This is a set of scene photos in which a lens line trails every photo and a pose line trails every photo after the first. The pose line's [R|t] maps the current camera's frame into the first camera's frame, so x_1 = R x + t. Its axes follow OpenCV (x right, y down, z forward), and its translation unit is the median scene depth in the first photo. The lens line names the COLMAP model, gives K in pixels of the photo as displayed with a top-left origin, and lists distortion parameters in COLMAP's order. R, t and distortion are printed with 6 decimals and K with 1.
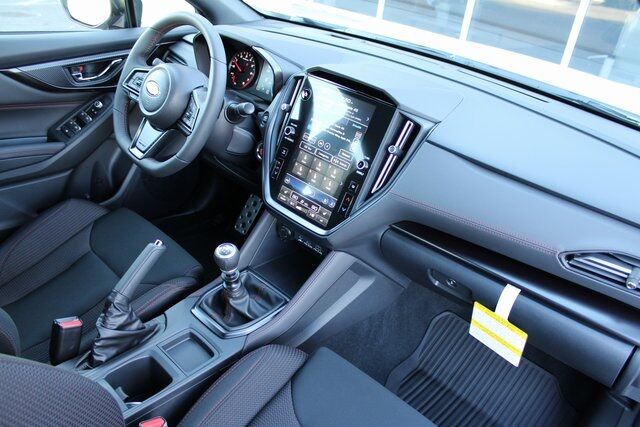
lens RADIAL K [[538.3, 0, 320.0], [0, 538.3, 213.5], [0, 0, 1]] dist [-0.091109, 0.015522]
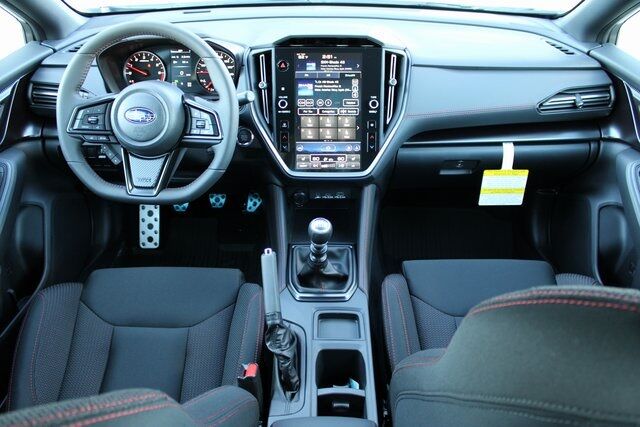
lens RADIAL K [[538.3, 0, 320.0], [0, 538.3, 213.5], [0, 0, 1]] dist [-0.091109, 0.015522]
pose [[0.724956, -0.460196, 0.512502, -0.669554], [0.408424, 0.886341, 0.218148, -0.172094], [-0.554643, 0.051170, 0.830514, 0.117050]]
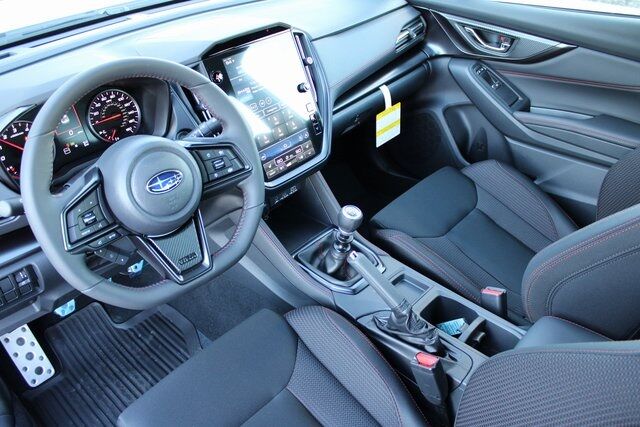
lens RADIAL K [[538.3, 0, 320.0], [0, 538.3, 213.5], [0, 0, 1]] dist [-0.091109, 0.015522]
pose [[-0.009540, -0.660425, 0.750832, -0.906195], [0.524168, 0.636135, 0.566198, -0.520453], [-0.851562, 0.398963, 0.340105, 0.663633]]
